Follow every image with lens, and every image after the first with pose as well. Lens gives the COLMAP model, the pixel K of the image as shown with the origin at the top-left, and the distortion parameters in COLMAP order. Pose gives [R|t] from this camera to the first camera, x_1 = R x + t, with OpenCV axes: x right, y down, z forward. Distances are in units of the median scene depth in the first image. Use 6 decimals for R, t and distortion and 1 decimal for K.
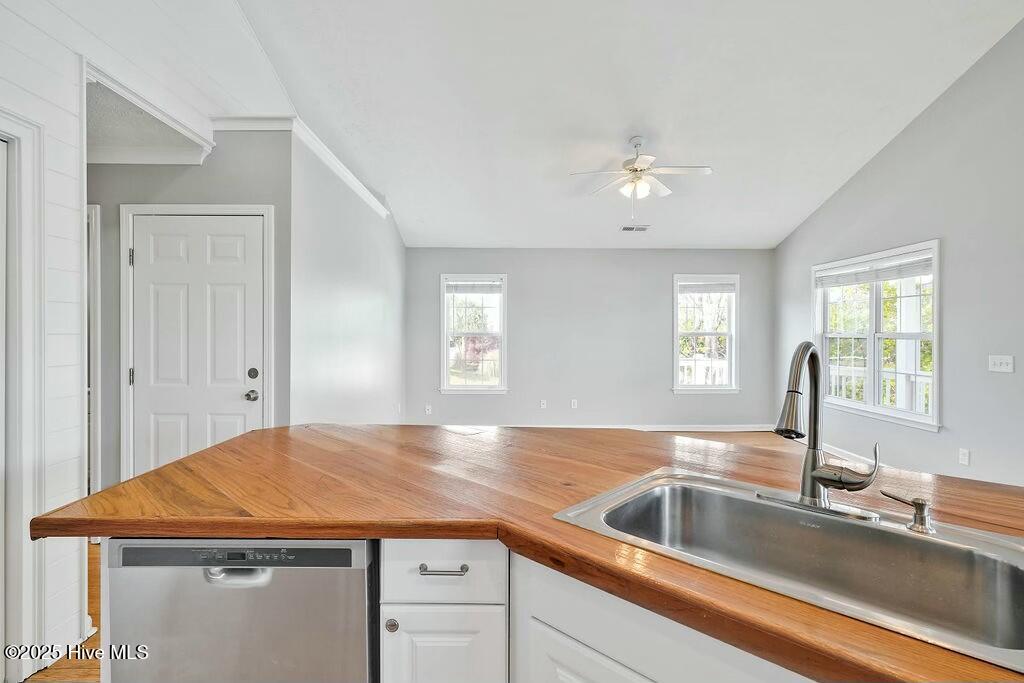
lens RADIAL K [[467.3, 0, 517.8], [0, 467.3, 334.2], [0, 0, 1]] dist [-0.014852, 0.002871]
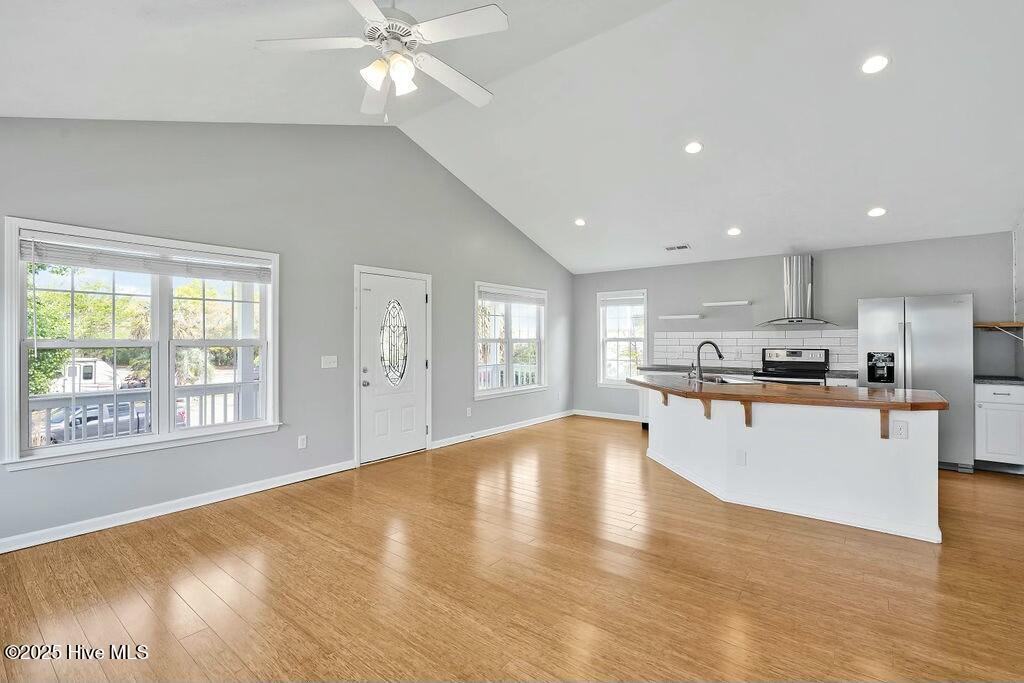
lens RADIAL K [[467.3, 0, 517.7], [0, 467.3, 345.3], [0, 0, 1]] dist [-0.014852, 0.002871]
pose [[-0.773030, -0.010867, 0.634276, -0.138594], [0.001514, 0.999819, 0.018976, -0.005945], [-0.634367, 0.015630, -0.772874, 0.910393]]
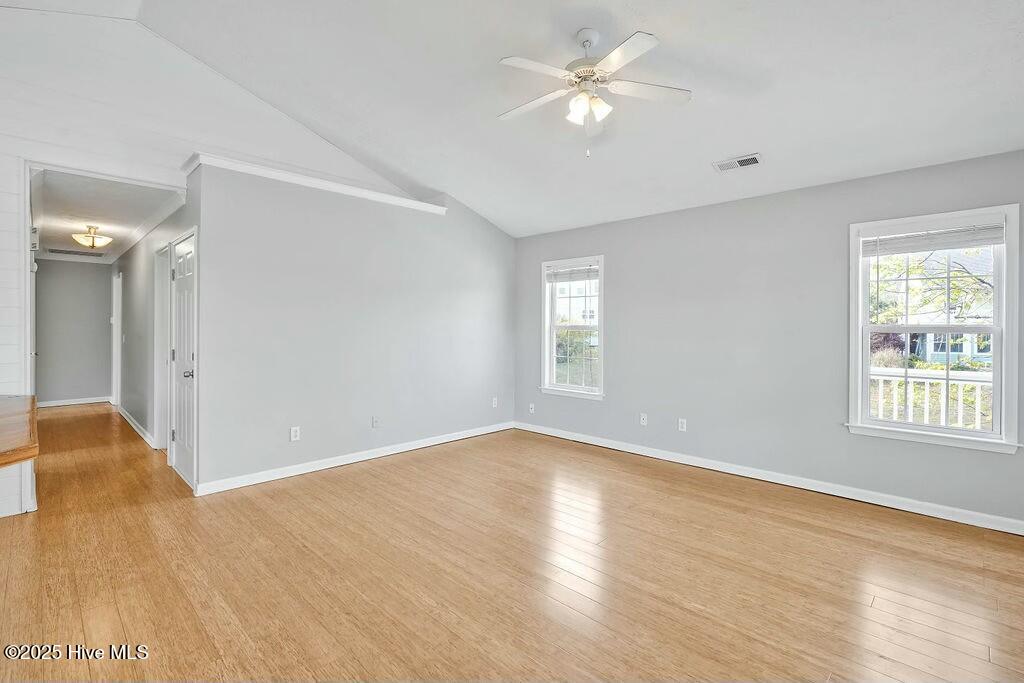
lens RADIAL K [[467.3, 0, 520.1], [0, 467.3, 336.5], [0, 0, 1]] dist [-0.014852, 0.002871]
pose [[0.712516, 0.015831, -0.701477, 0.450921], [-0.002171, 0.999790, 0.020359, -0.002144], [0.701653, -0.012983, 0.712401, 0.316370]]
